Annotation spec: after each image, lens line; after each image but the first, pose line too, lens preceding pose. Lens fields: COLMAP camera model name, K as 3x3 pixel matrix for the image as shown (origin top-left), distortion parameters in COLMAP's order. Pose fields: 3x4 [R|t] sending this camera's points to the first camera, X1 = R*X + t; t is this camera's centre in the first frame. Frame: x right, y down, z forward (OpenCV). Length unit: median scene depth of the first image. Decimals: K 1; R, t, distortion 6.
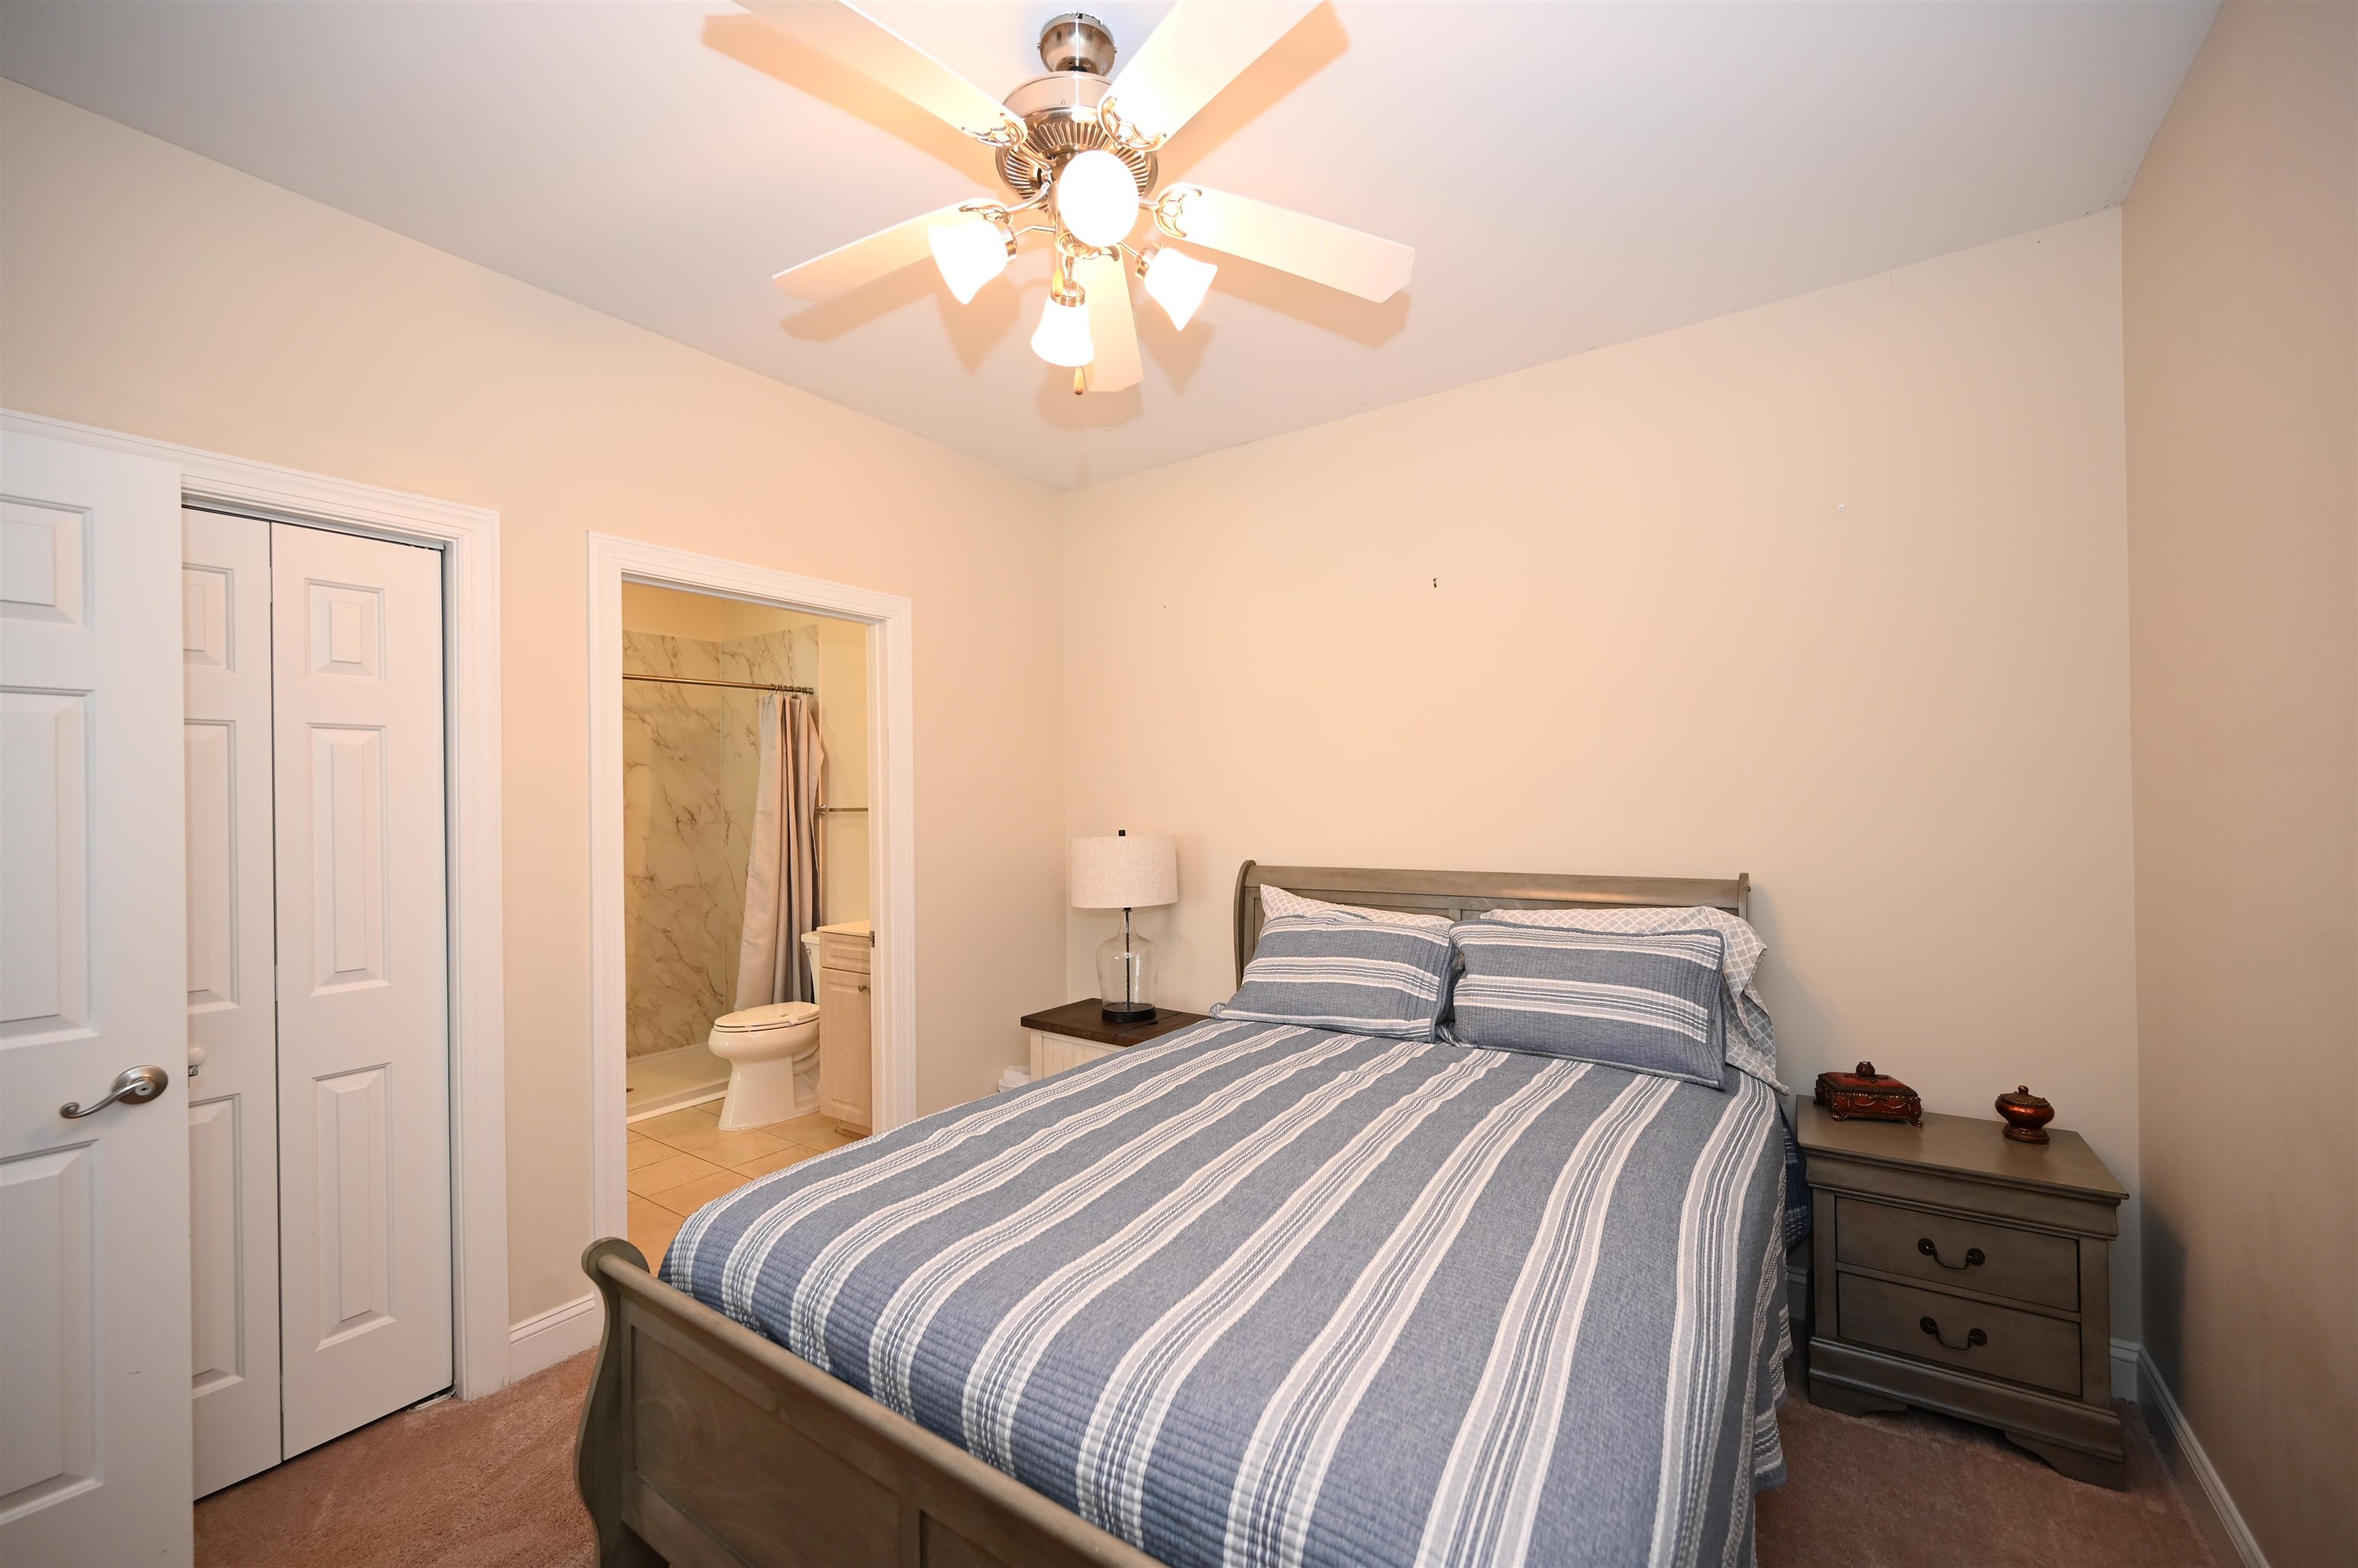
lens RADIAL K [[930.7, 0, 1179.0], [0, 930.7, 784.0], [0, 0, 1]] dist [-0.000552, -0.000027]
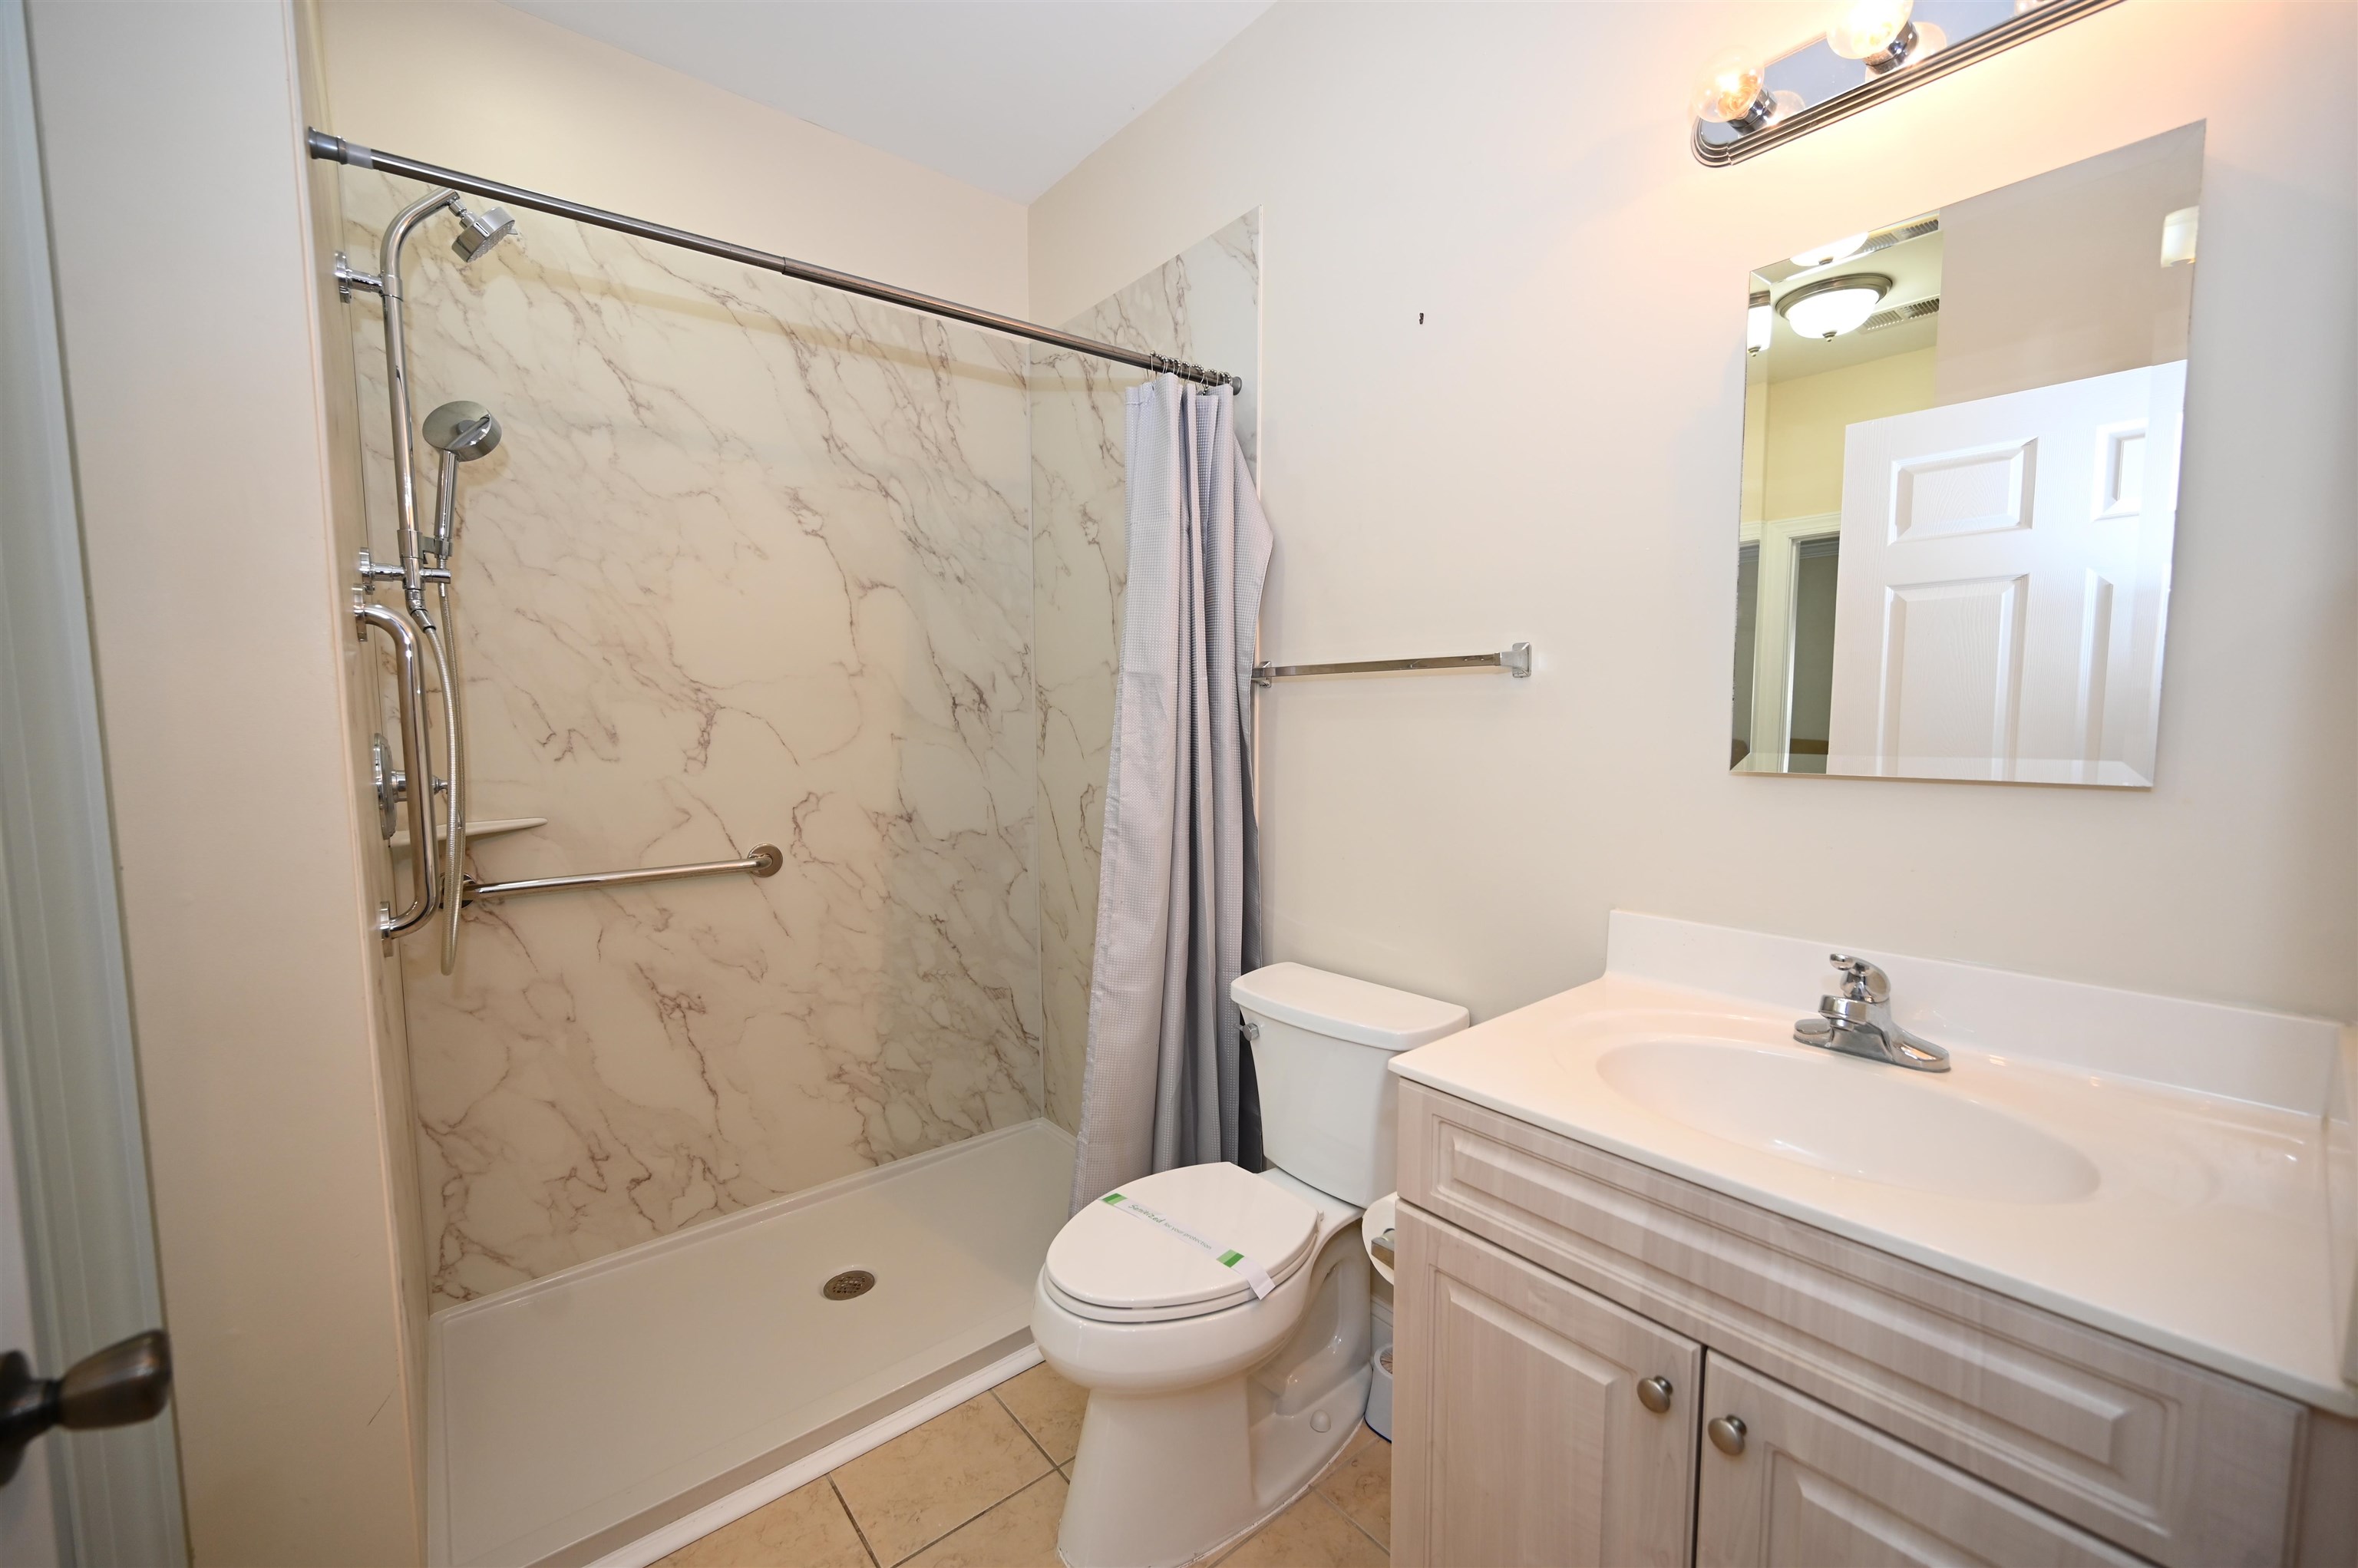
lens RADIAL K [[930.7, 0, 1179.0], [0, 930.7, 784.0], [0, 0, 1]] dist [-0.000552, -0.000027]
pose [[0.962142, 0.031388, -0.270736, -0.323016], [-0.005032, 0.995223, 0.097500, 0.037563], [0.272503, -0.092447, 0.957703, 0.621355]]
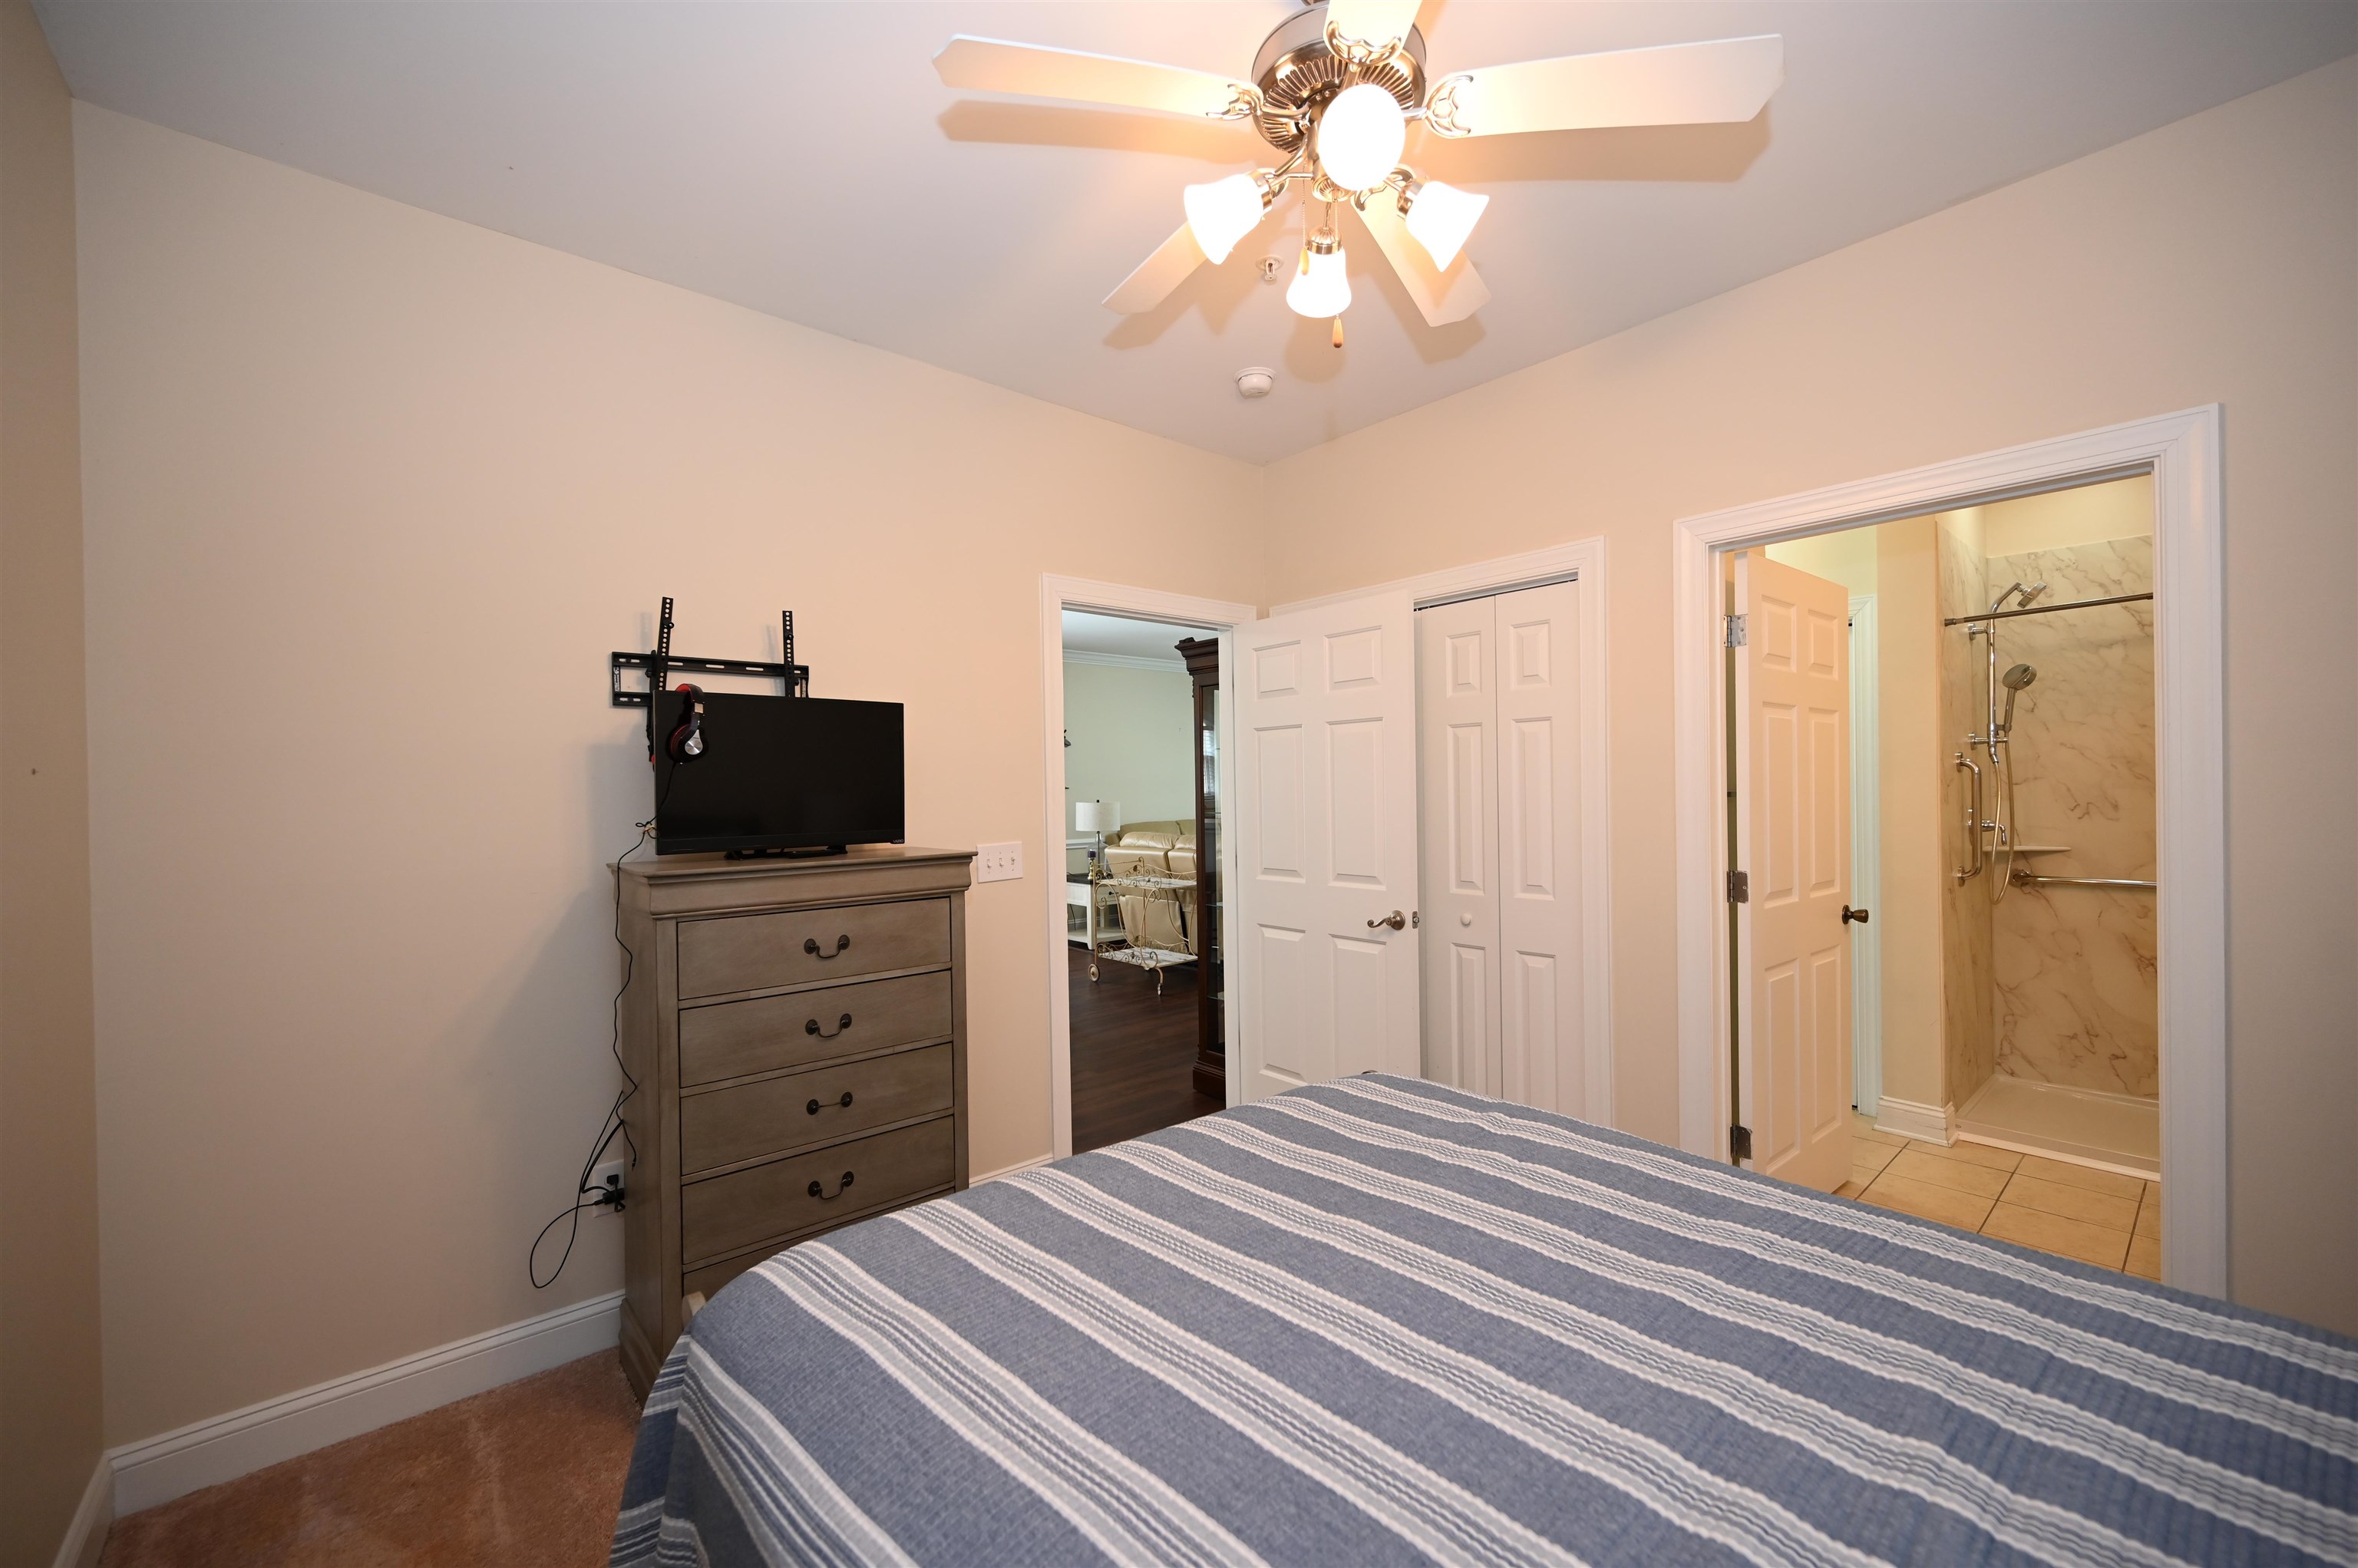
lens RADIAL K [[919.3, 0, 1175.4], [0, 919.3, 795.0], [0, 0, 1]] dist [-0.000784, -0.000550]
pose [[-0.247352, 0.026024, -0.968576, 0.295349], [0.033787, 0.999263, 0.018220, 0.005836], [0.968336, -0.028219, -0.248049, 0.370223]]
